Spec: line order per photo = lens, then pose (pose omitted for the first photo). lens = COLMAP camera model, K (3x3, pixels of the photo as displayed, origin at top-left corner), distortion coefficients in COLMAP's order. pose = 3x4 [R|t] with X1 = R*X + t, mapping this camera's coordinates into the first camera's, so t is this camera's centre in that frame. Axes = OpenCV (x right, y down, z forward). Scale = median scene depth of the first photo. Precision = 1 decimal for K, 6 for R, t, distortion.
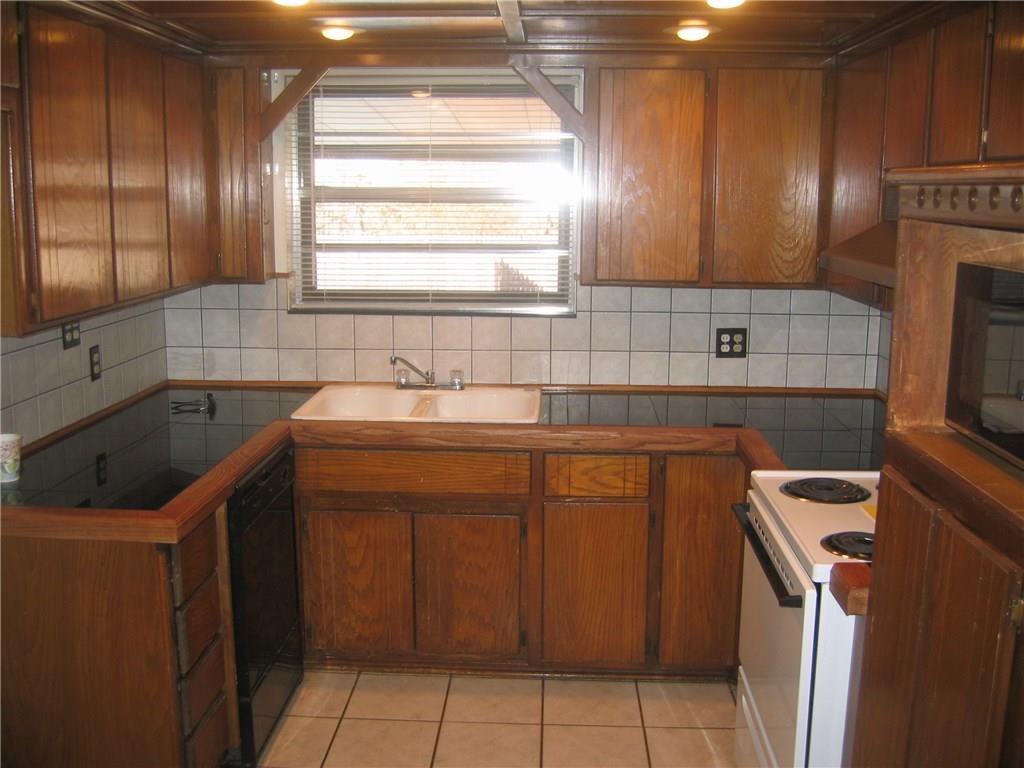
lens RADIAL K [[1120.7, 0, 512.0], [0, 1120.7, 384.0], [0, 0, 1]] dist [-0.015835, -0.014848]
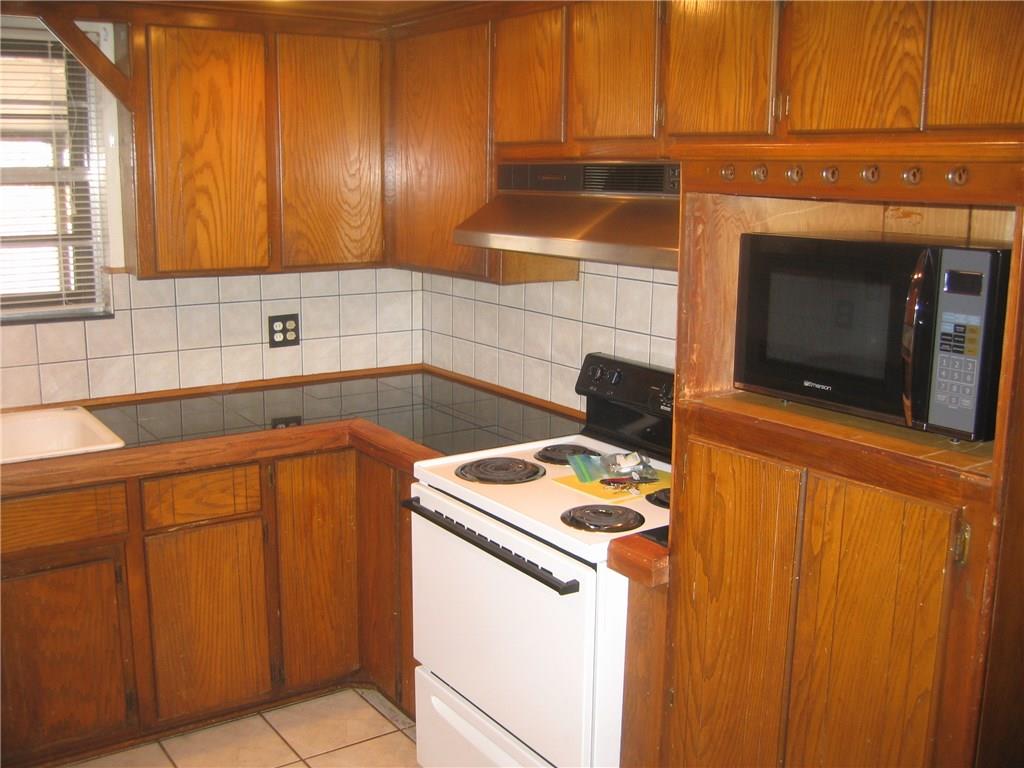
lens RADIAL K [[1132.8, 0, 512.0], [0, 1132.8, 384.0], [0, 0, 1]] dist [-0.067432, 0.151719]
pose [[0.814768, -0.117498, 0.567756, -0.212416], [0.105975, 0.992934, 0.053408, -0.025798], [-0.570020, 0.016653, 0.821462, 0.137282]]
